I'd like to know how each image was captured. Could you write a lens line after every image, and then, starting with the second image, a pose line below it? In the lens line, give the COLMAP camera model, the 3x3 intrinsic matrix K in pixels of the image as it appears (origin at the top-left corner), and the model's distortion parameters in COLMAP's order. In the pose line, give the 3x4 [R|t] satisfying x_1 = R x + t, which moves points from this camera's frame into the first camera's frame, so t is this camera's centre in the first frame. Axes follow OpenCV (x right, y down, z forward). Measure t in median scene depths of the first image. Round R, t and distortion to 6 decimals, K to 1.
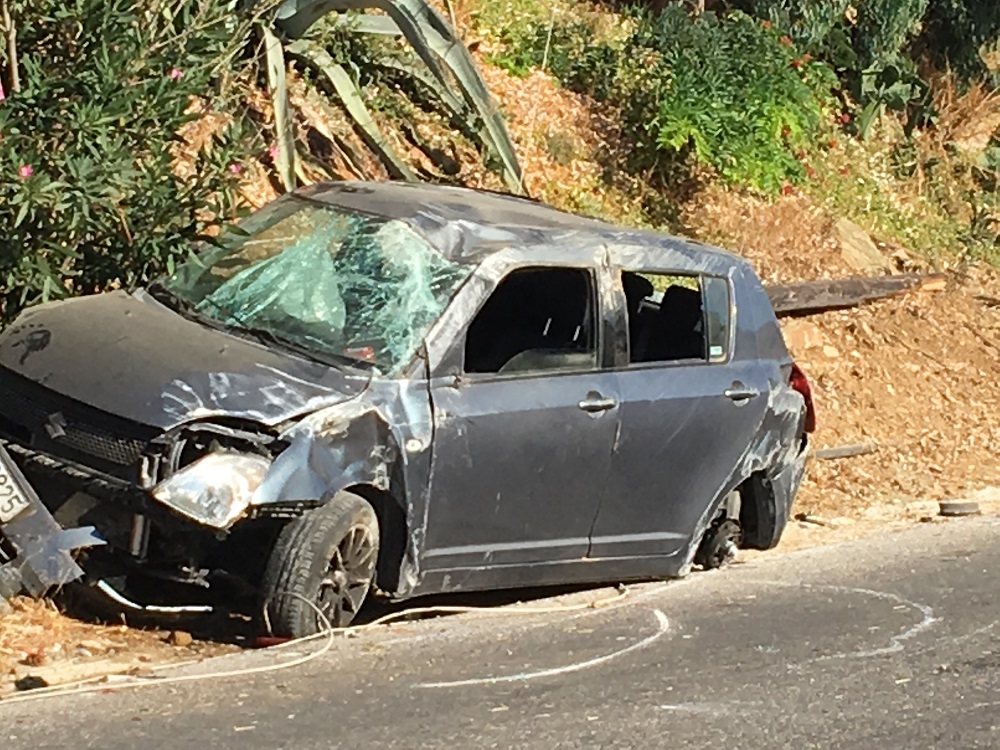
lens RADIAL K [[4093.9, 0, 502.4], [0, 4093.9, 376.3], [0, 0, 1]] dist [-0.110584, 0.000000]
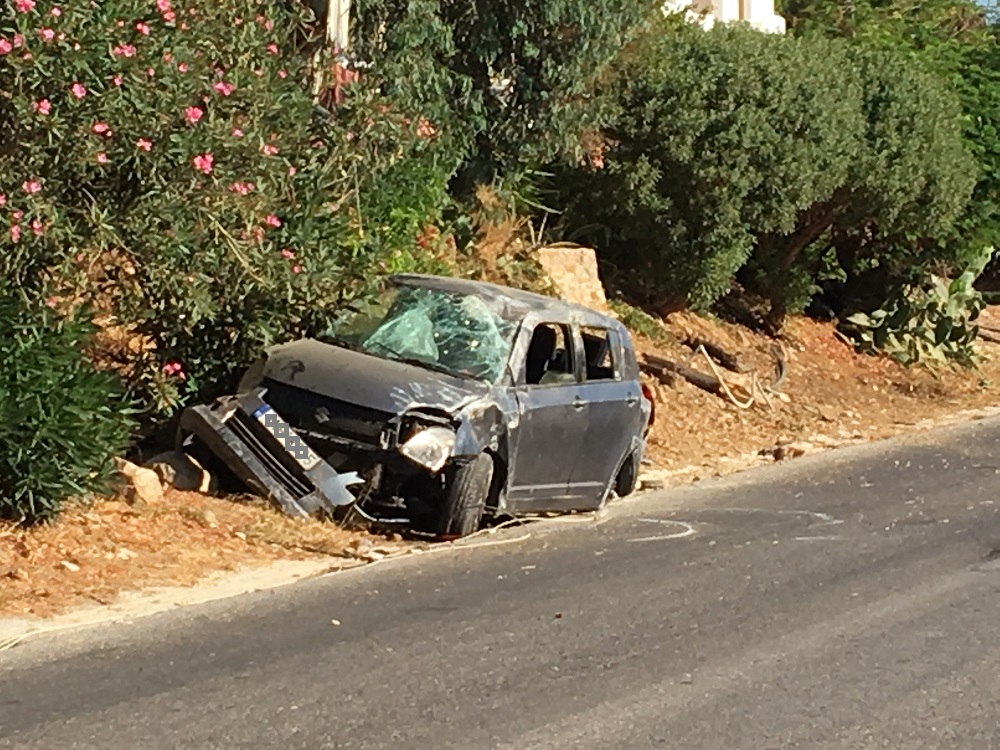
lens RADIAL K [[4093.9, 0, 499.5], [0, 4093.9, 374.6], [0, 0, 1]] dist [-0.110584, 0.000000]
pose [[0.956665, -0.011091, 0.290979, -0.532518], [0.020558, 0.999353, -0.029499, 0.047001], [-0.290464, 0.034203, 0.956275, -0.651123]]
